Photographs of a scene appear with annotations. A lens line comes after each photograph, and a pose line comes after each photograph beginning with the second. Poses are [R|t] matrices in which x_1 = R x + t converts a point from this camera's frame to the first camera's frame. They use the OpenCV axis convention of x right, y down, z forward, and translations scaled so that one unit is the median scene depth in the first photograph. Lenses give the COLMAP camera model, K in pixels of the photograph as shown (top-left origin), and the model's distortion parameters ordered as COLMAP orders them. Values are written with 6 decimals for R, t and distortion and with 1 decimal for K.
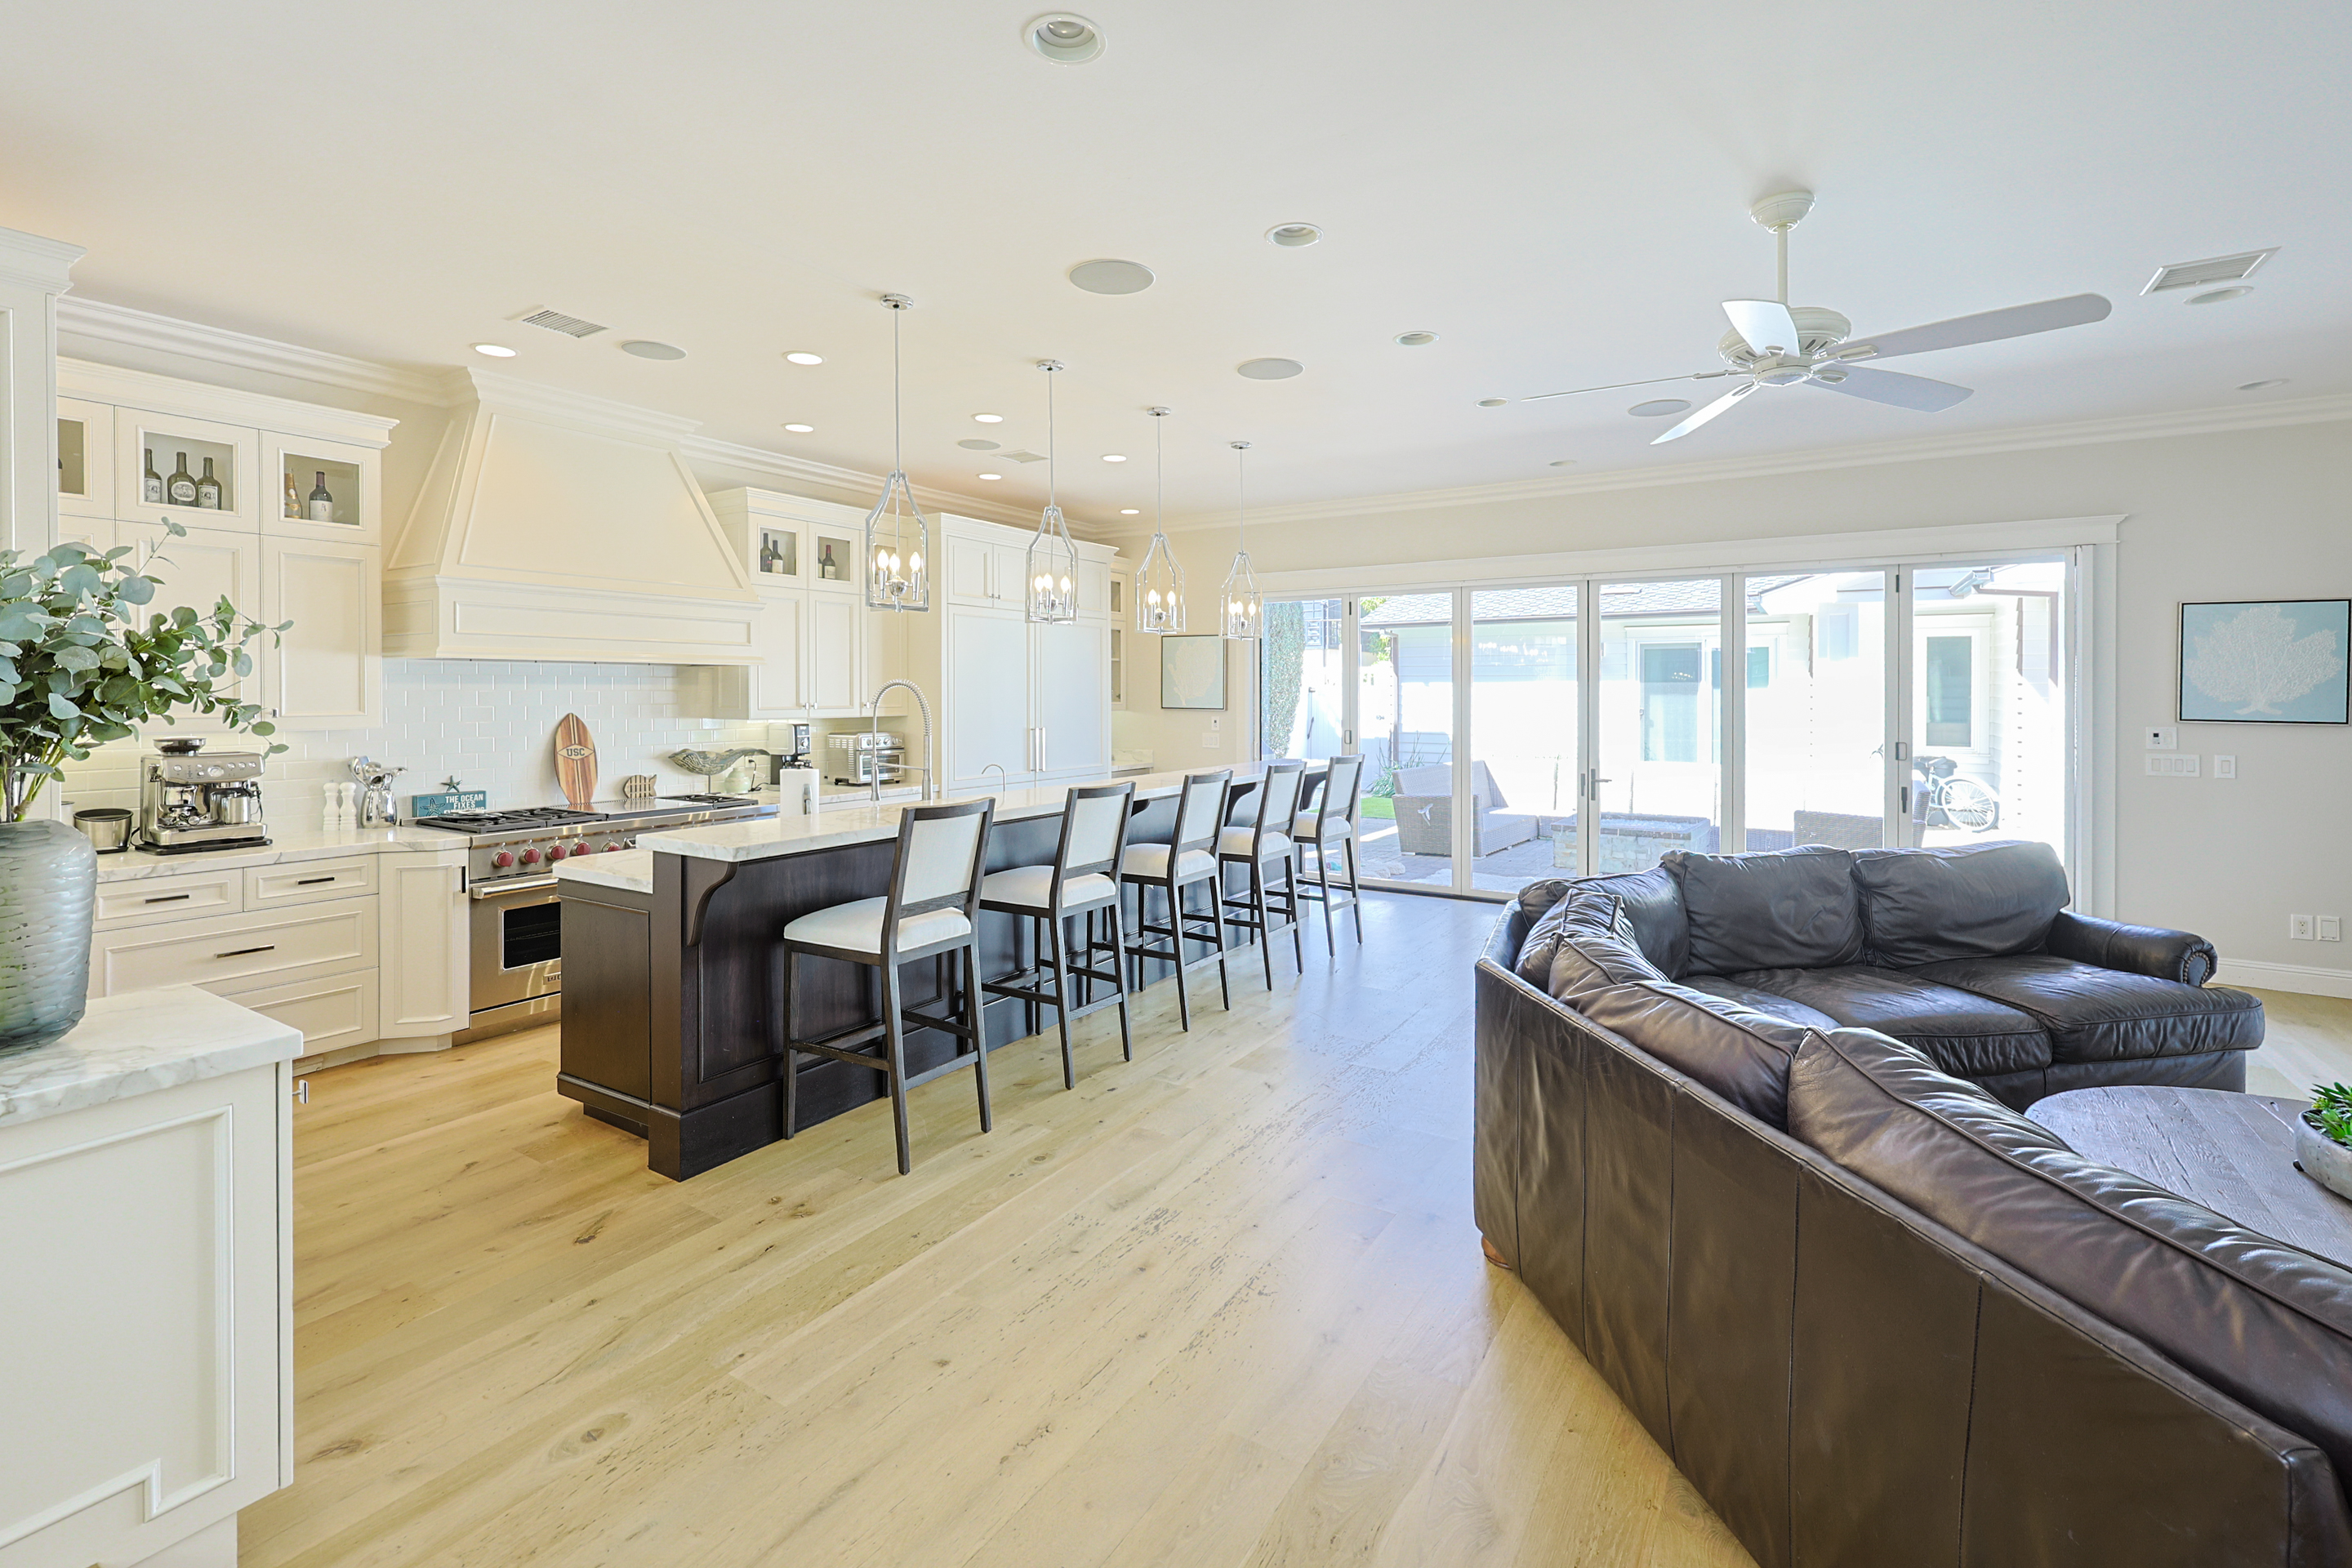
lens RADIAL K [[1009.5, 0, 1178.4], [0, 1009.5, 709.5], [0, 0, 1]] dist [-0.013495, 0.001731]
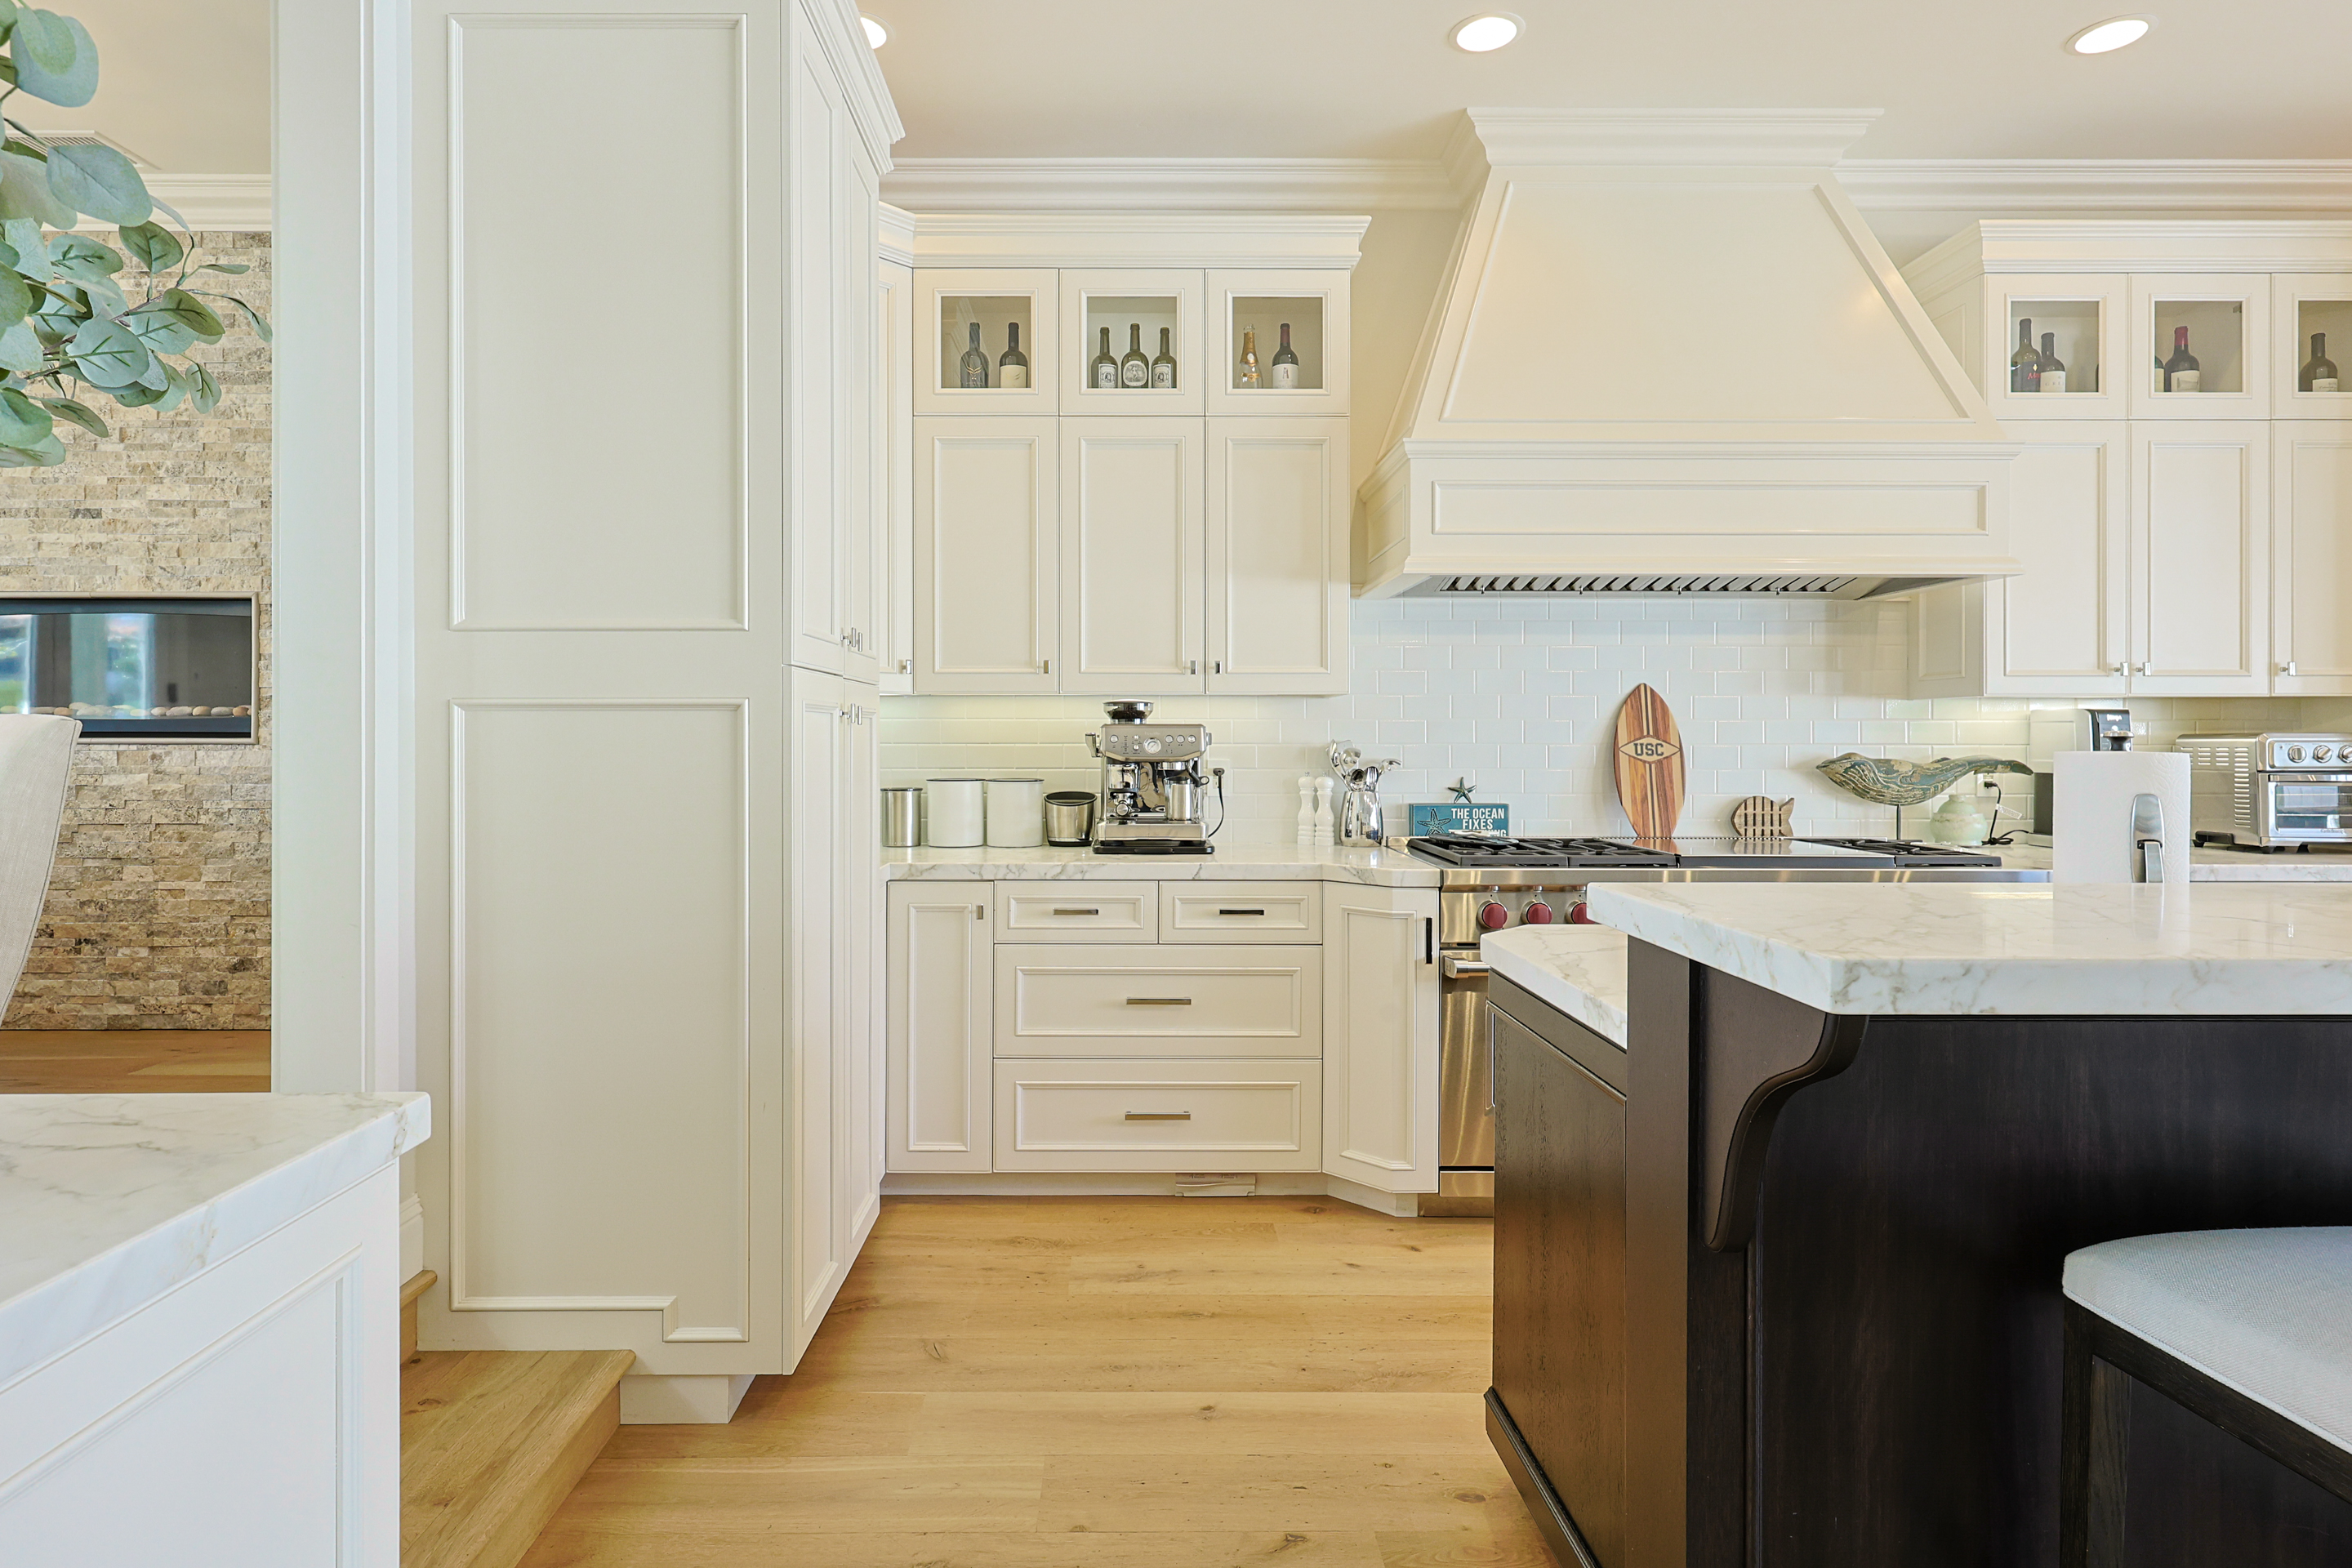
lens RADIAL K [[1240.0, 0, 1128.7], [0, 1240.0, 741.9], [0, 0, 1]] dist [0.000364, -0.000330]
pose [[0.524896, 0.001999, -0.851164, -0.169453], [-0.012527, 0.999907, -0.005377, 0.053800], [0.851074, 0.013485, 0.524872, 0.426449]]
